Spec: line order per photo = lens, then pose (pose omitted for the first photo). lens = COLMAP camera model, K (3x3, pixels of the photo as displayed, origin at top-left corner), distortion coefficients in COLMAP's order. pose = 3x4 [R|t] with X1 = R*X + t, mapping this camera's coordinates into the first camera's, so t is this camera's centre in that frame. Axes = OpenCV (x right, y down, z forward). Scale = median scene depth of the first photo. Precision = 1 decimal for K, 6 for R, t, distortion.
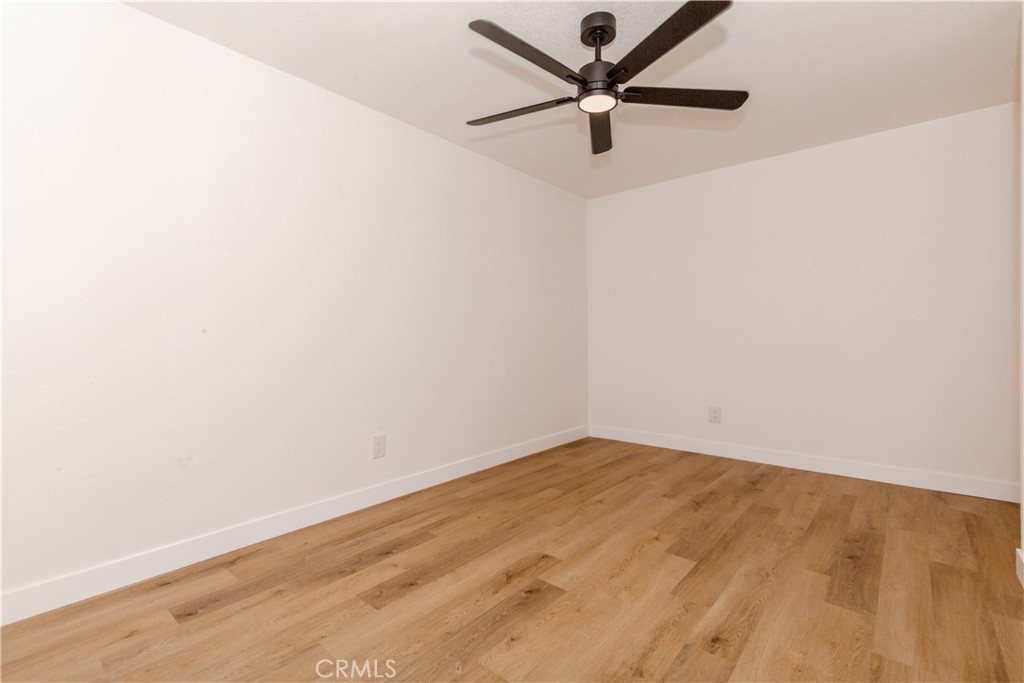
lens RADIAL K [[469.5, 0, 511.5], [0, 469.5, 339.9], [0, 0, 1]] dist [0.004999, -0.000039]
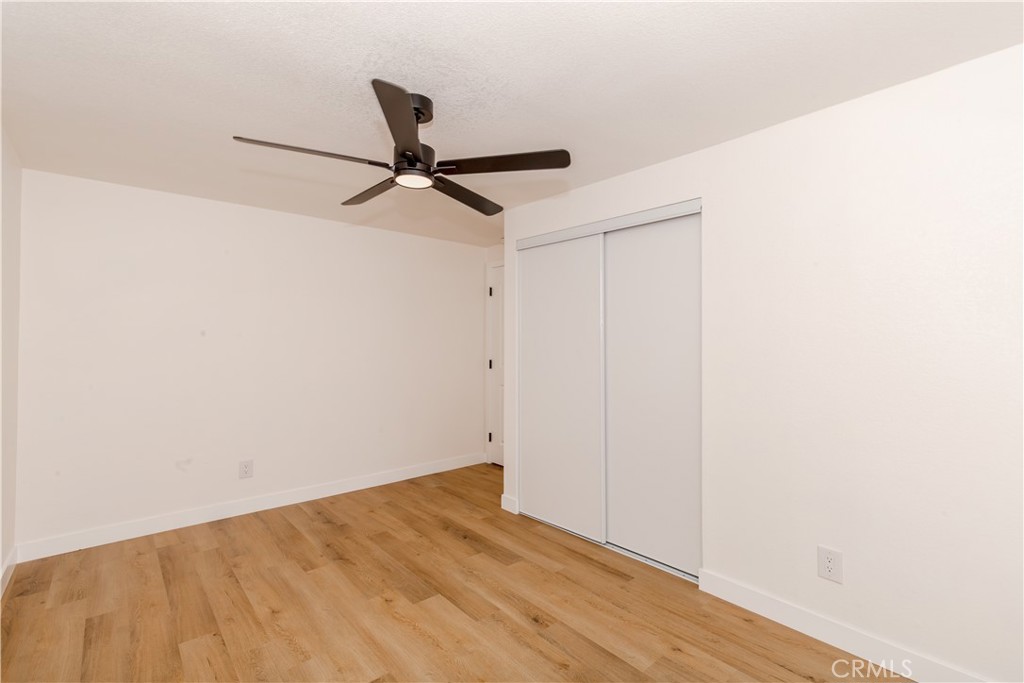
lens RADIAL K [[469.5, 0, 512.4], [0, 469.5, 340.9], [0, 0, 1]] dist [0.004999, -0.000039]
pose [[0.141441, 0.005857, 0.989929, -0.604389], [0.005633, 0.999962, -0.006721, -0.124376], [-0.989931, 0.006527, 0.141403, 0.517989]]
